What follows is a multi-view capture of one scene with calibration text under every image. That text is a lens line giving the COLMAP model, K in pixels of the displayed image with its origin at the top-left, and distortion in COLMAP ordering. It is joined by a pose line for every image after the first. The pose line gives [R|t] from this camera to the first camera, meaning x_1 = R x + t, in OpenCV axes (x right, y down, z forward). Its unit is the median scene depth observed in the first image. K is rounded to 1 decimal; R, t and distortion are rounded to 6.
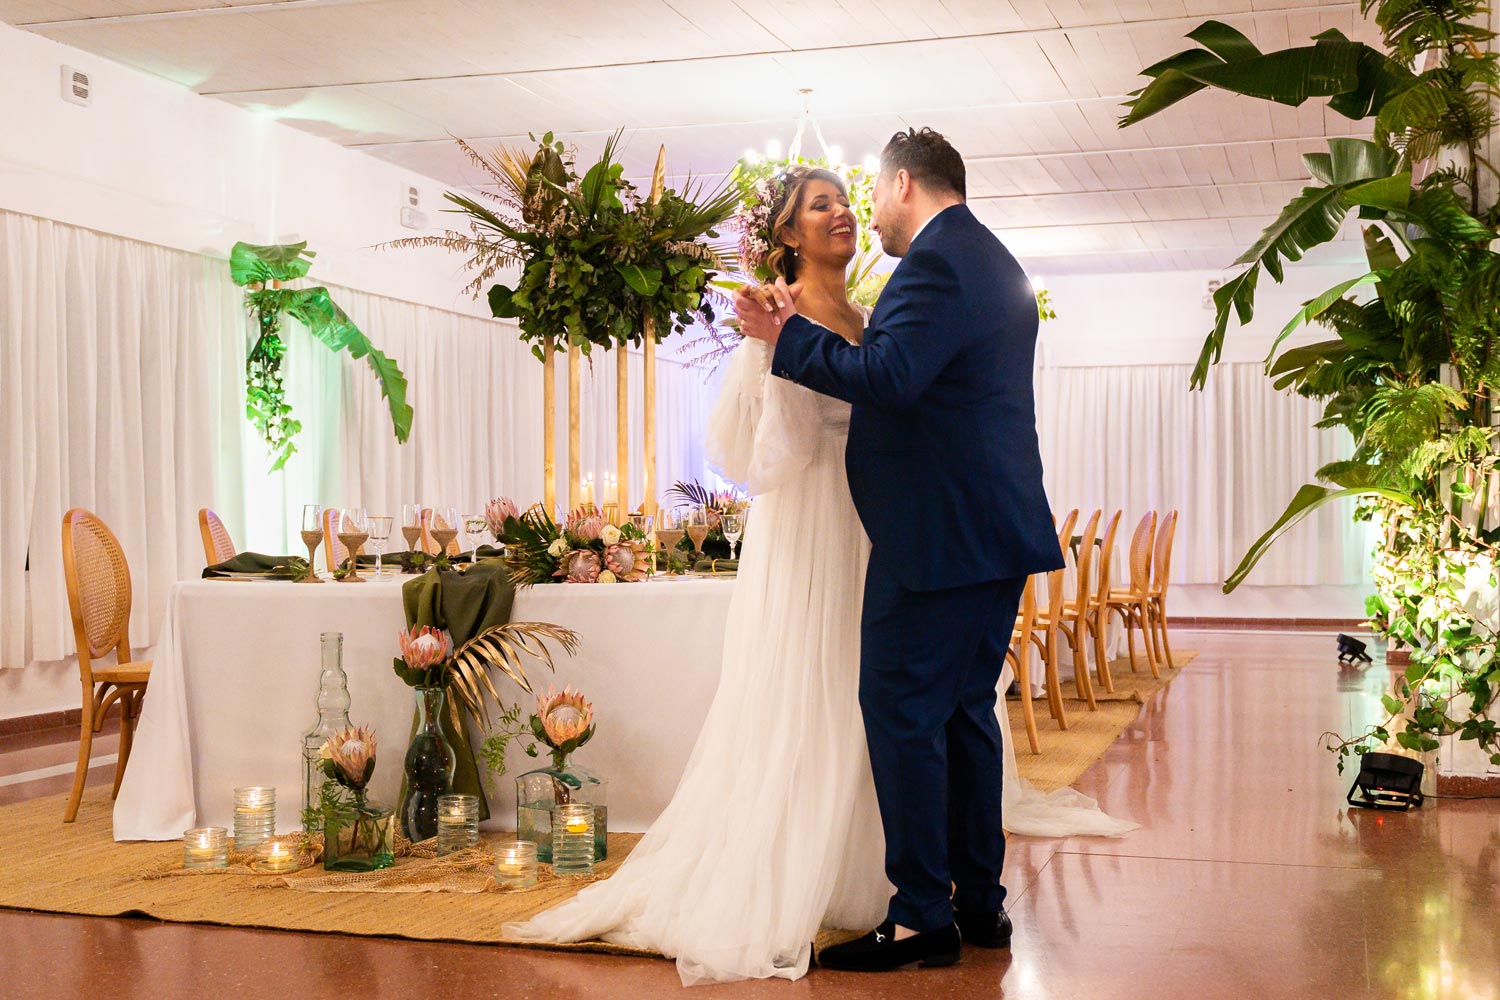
lens RADIAL K [[1651.0, 0, 755.3], [0, 1651.0, 546.5], [0, 0, 1]] dist [0.003307, 0.012992]
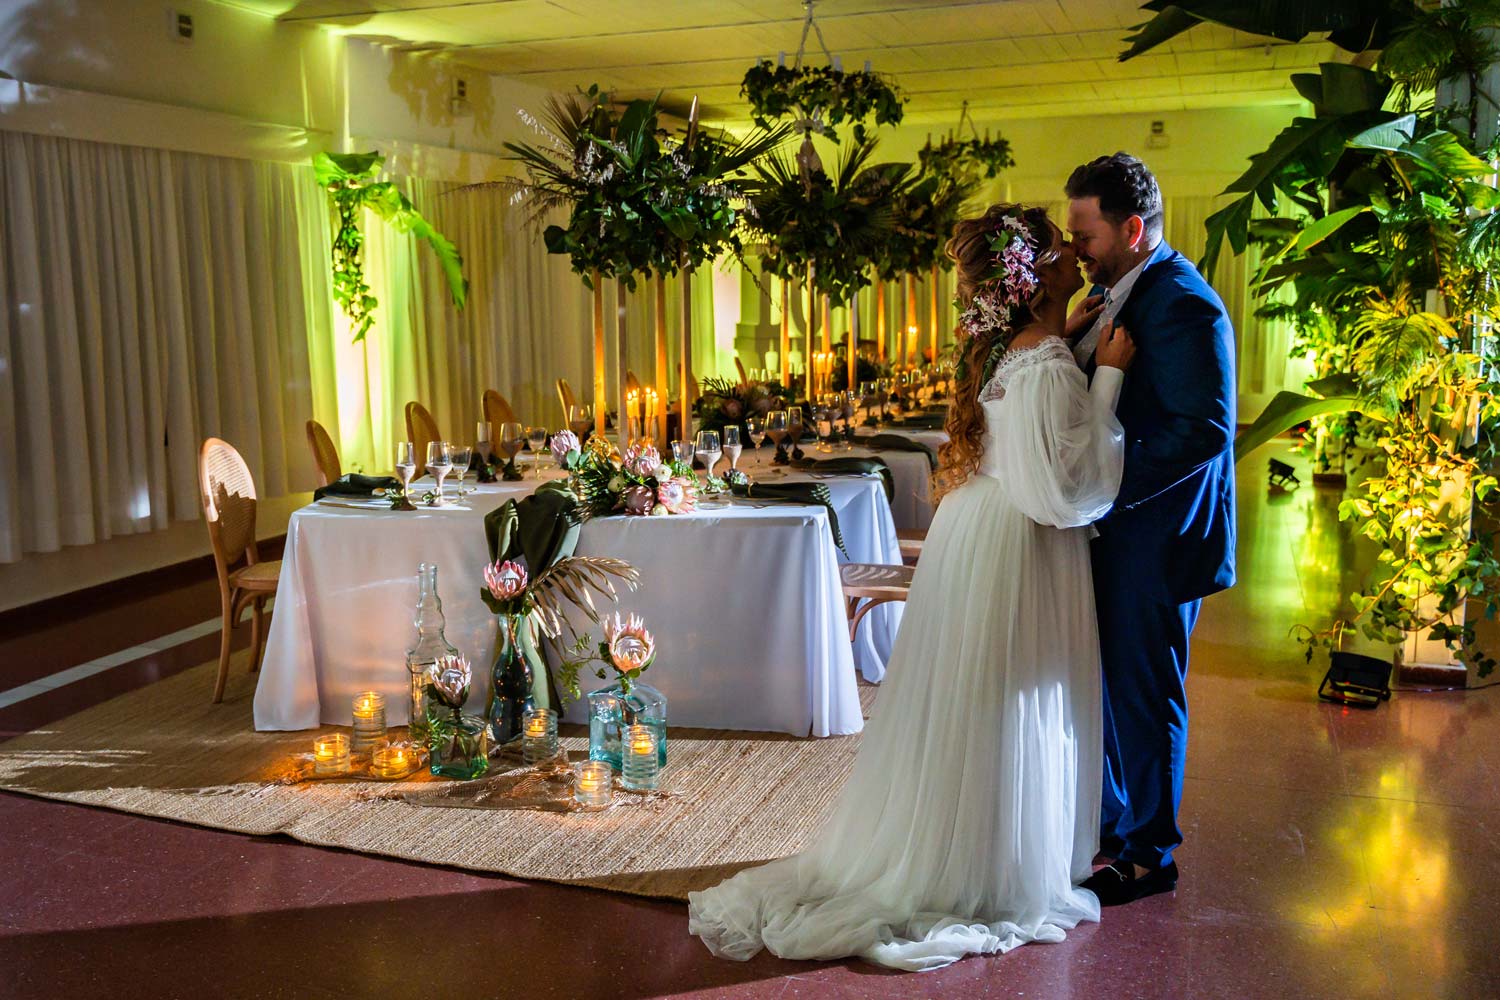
lens RADIAL K [[1341.6, 0, 600.1], [0, 1341.6, 498.9], [0, 0, 1]] dist [0.010796, -0.001553]
pose [[0.995252, -0.002233, -0.097307, -0.035392], [0.015302, 0.990894, 0.133769, -0.101155], [0.096122, -0.134623, 0.986224, 0.066929]]
